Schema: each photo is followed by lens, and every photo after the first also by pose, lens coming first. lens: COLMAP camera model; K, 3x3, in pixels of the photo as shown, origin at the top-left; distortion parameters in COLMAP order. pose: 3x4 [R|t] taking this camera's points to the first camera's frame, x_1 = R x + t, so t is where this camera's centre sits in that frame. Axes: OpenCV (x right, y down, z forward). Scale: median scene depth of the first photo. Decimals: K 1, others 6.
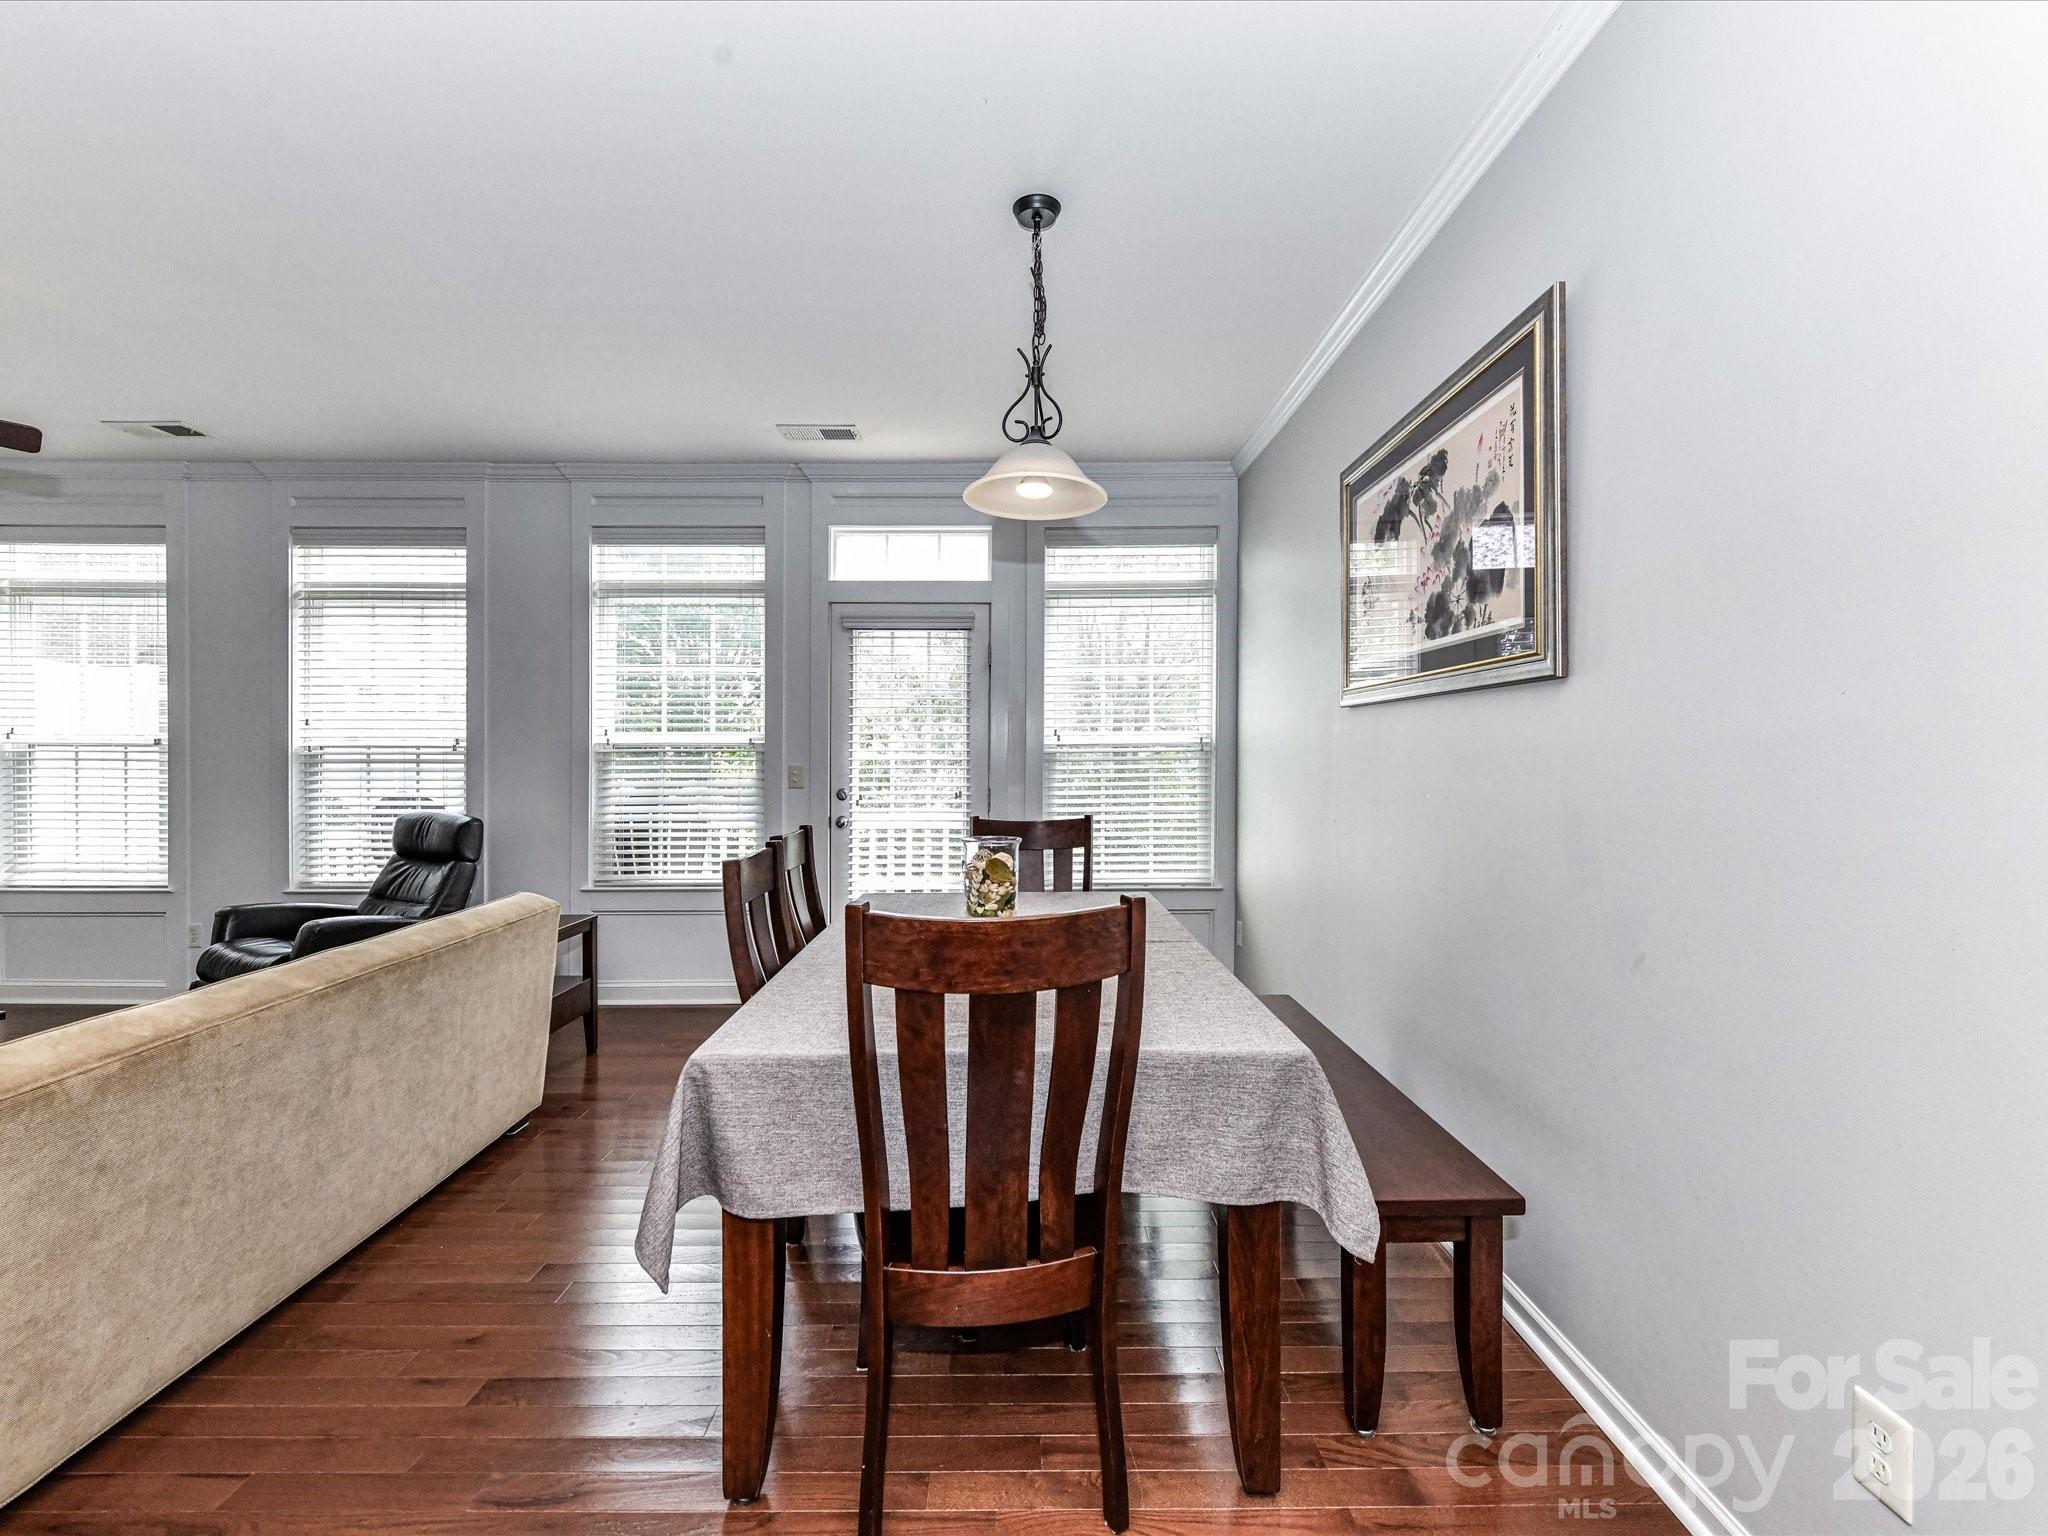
lens RADIAL K [[916.5, 0, 1015.7], [0, 916.5, 772.3], [0, 0, 1]] dist [0.004918, -0.001969]
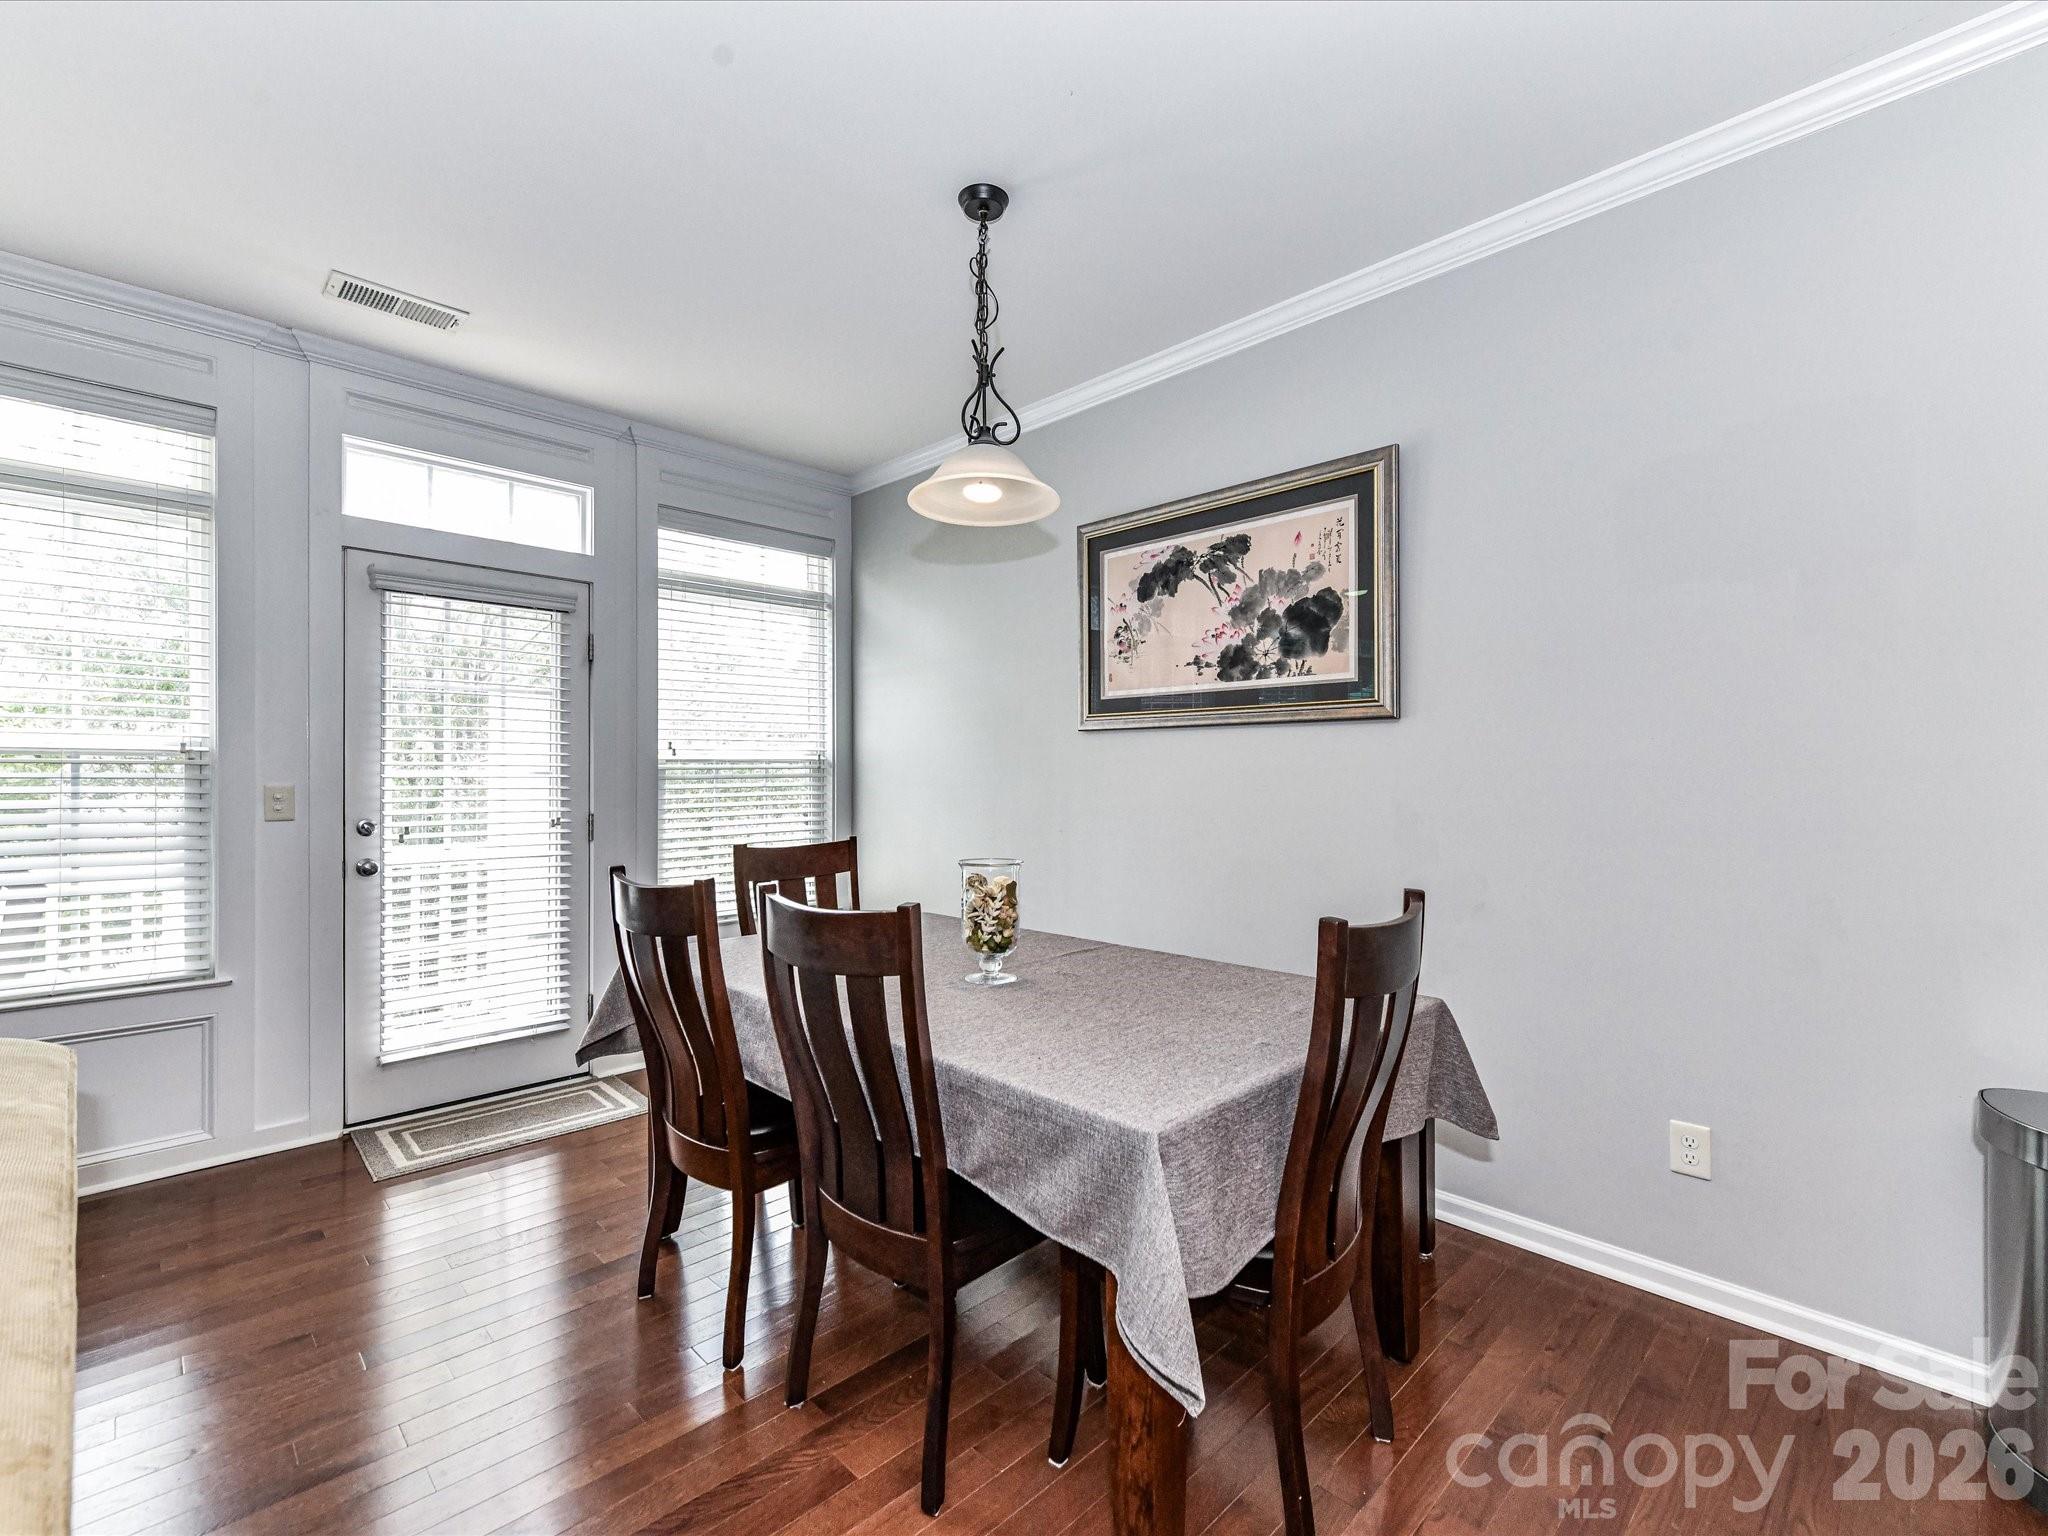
lens RADIAL K [[916.5, 0, 1042.7], [0, 916.5, 781.9], [0, 0, 1]] dist [0.004918, -0.001969]
pose [[0.703766, -0.003643, 0.710423, -0.343721], [0.010583, 0.999930, -0.005357, -0.001471], [-0.710353, 0.011288, 0.703755, 0.163065]]
